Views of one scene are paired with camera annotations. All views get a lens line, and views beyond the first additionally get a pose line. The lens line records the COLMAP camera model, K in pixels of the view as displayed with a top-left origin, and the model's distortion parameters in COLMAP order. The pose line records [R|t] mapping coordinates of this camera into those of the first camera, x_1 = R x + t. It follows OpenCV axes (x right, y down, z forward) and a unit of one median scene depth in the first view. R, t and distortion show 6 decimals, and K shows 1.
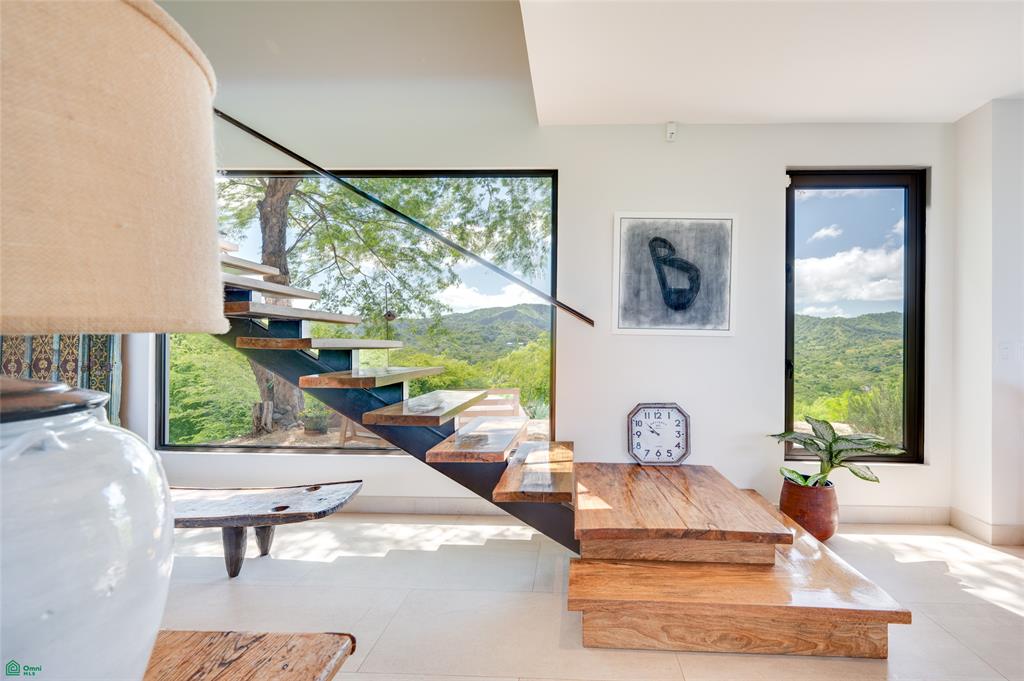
lens RADIAL K [[763.5, 0, 514.3], [0, 763.5, 337.1], [0, 0, 1]] dist [0.009848, 0.000291]
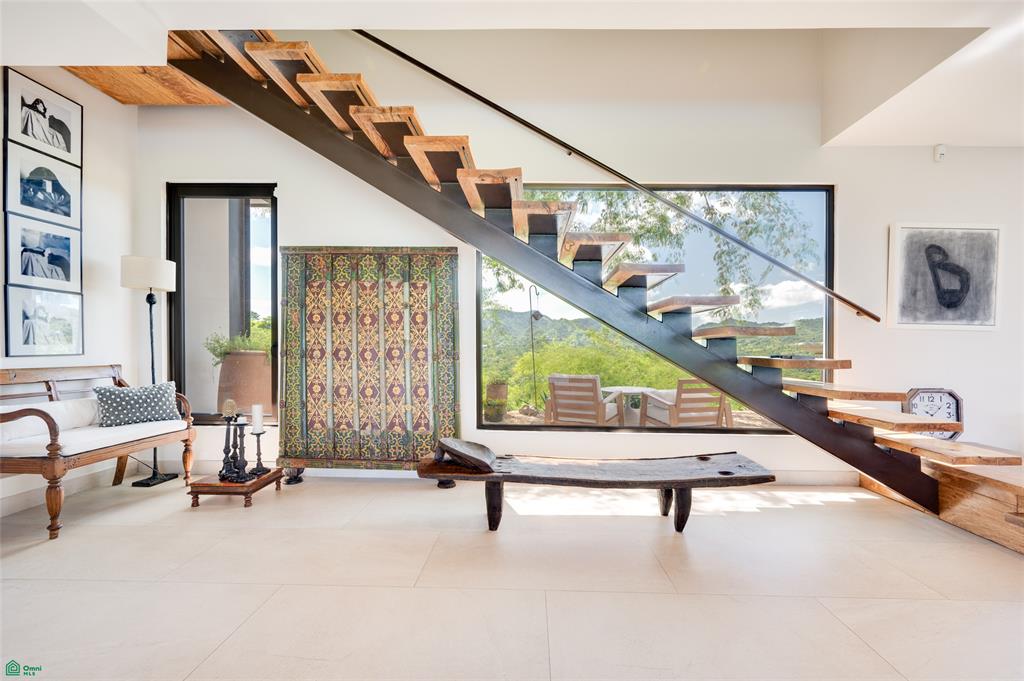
lens RADIAL K [[704.7, 0, 510.3], [0, 704.7, 347.5], [0, 0, 1]] dist [0.007298, 0.000900]
pose [[0.999733, 0.003190, 0.022878, -0.475140], [-0.003515, 0.999893, 0.014169, 0.011771], [-0.022830, -0.014246, 0.999638, -0.055046]]
